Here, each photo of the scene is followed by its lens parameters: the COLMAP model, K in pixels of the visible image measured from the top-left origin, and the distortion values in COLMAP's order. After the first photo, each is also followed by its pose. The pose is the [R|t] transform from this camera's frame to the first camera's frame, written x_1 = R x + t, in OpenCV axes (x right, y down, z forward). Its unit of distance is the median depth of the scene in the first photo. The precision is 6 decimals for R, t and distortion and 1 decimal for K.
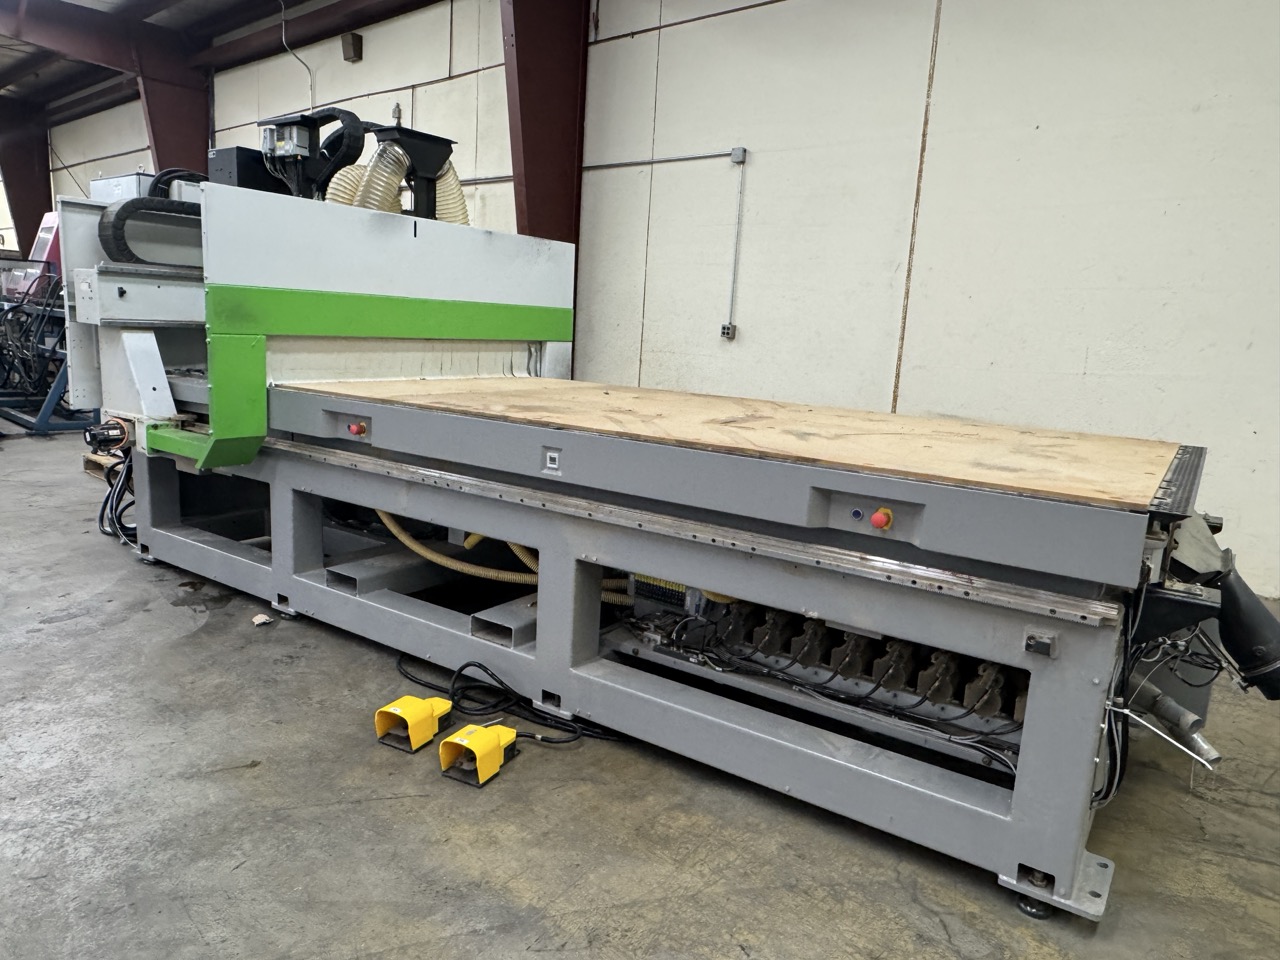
lens RADIAL K [[858.5, 0, 636.7], [0, 858.5, 477.5], [0, 0, 1]] dist [0.007743, -0.006232]
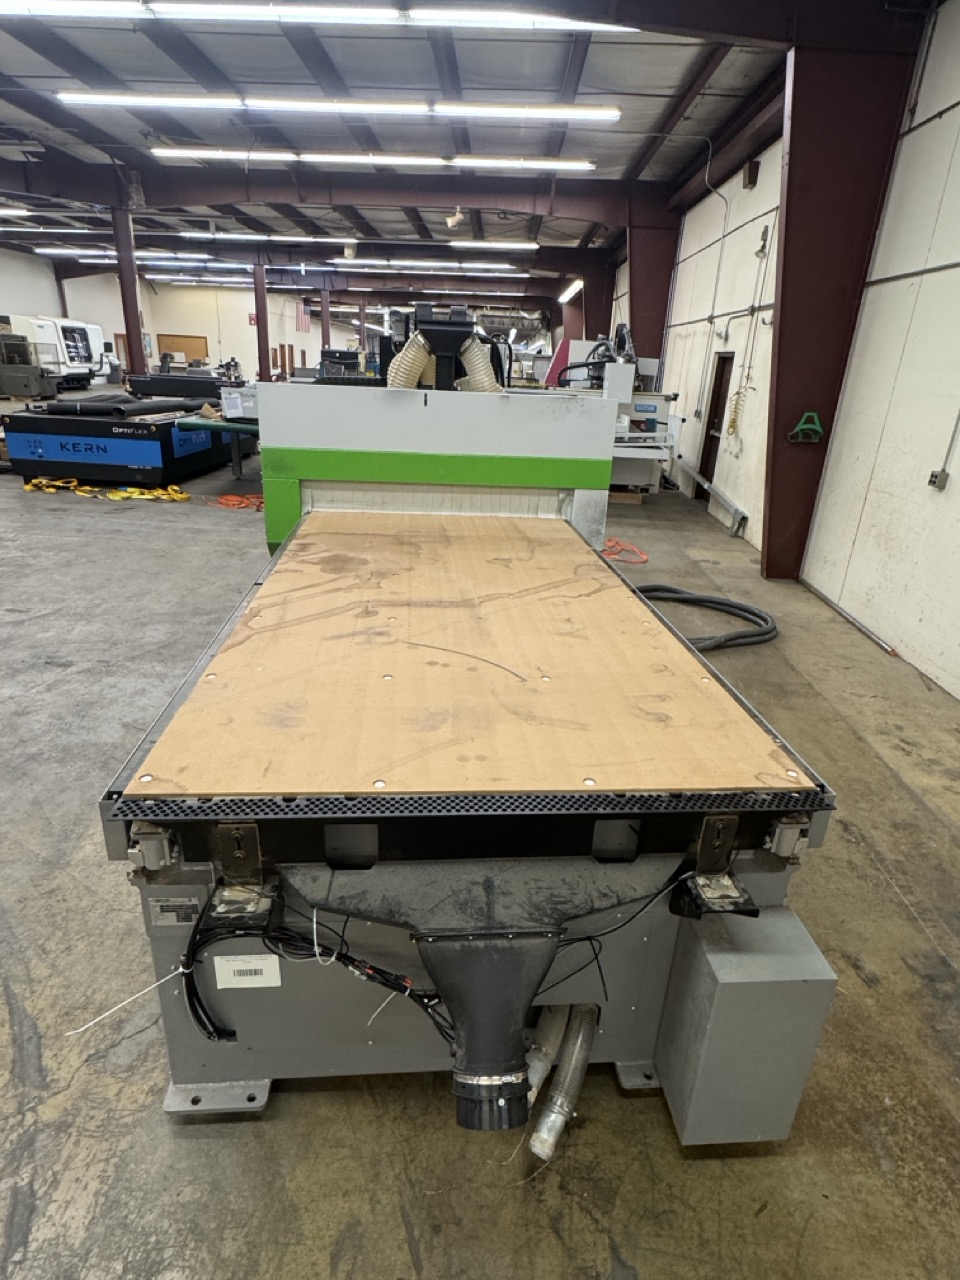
lens RADIAL K [[697.6, 0, 481.0], [0, 697.6, 635.8], [0, 0, 1]] dist [0.003685, 0.000249]
pose [[0.639678, 0.258974, -0.723702, 0.629543], [-0.150101, 0.965492, 0.212824, -0.174655], [0.753845, -0.027510, 0.656476, 0.343147]]
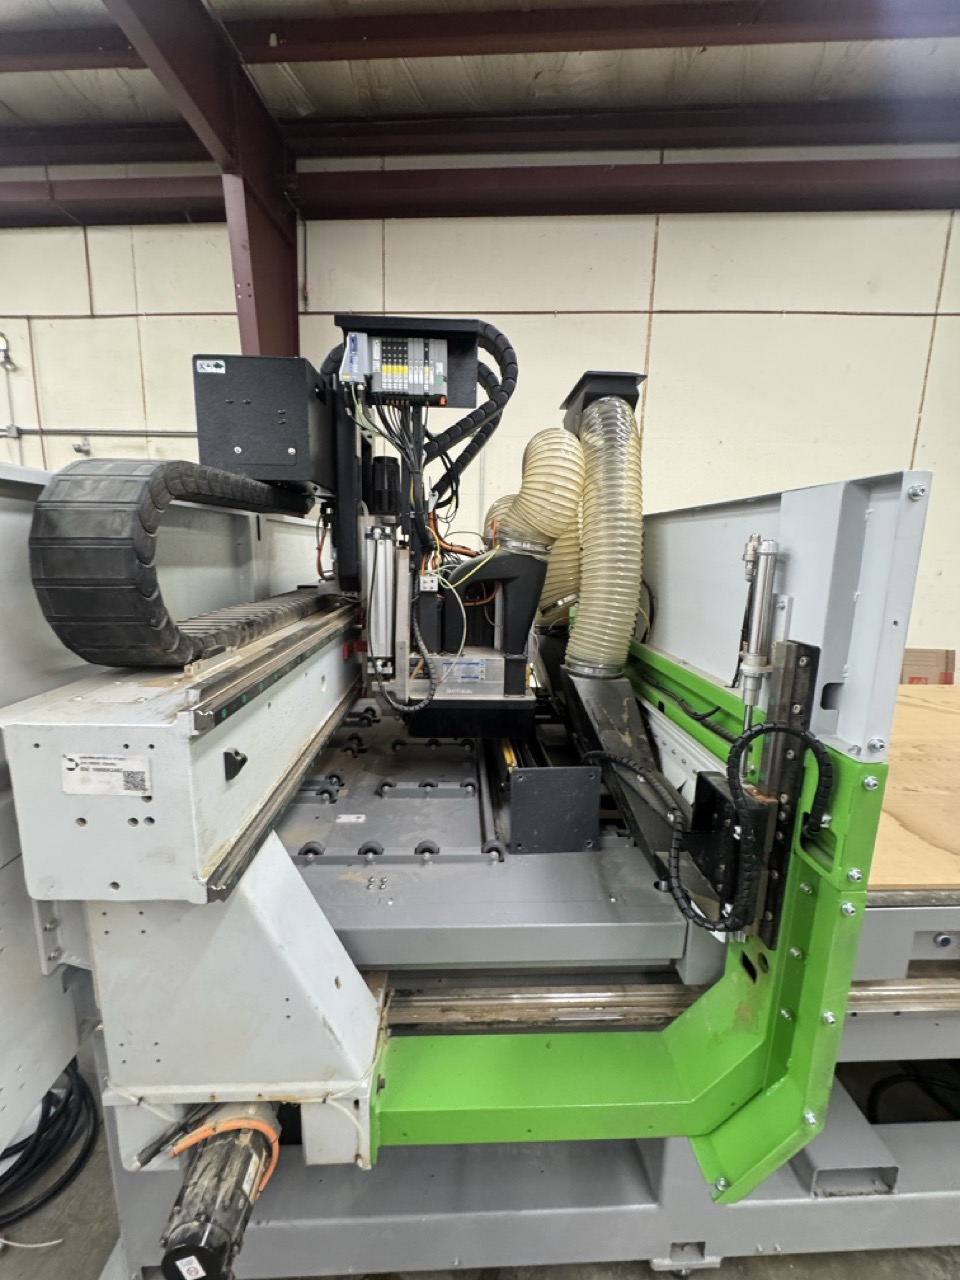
lens RADIAL K [[510.9, 0, 482.6], [0, 510.9, 642.2], [0, 0, 1]] dist [-0.004320, 0.000288]
pose [[0.796685, -0.140523, 0.587832, -0.574643], [0.123176, 0.989934, 0.069708, -0.239001], [-0.591711, 0.016871, 0.805974, 0.722029]]
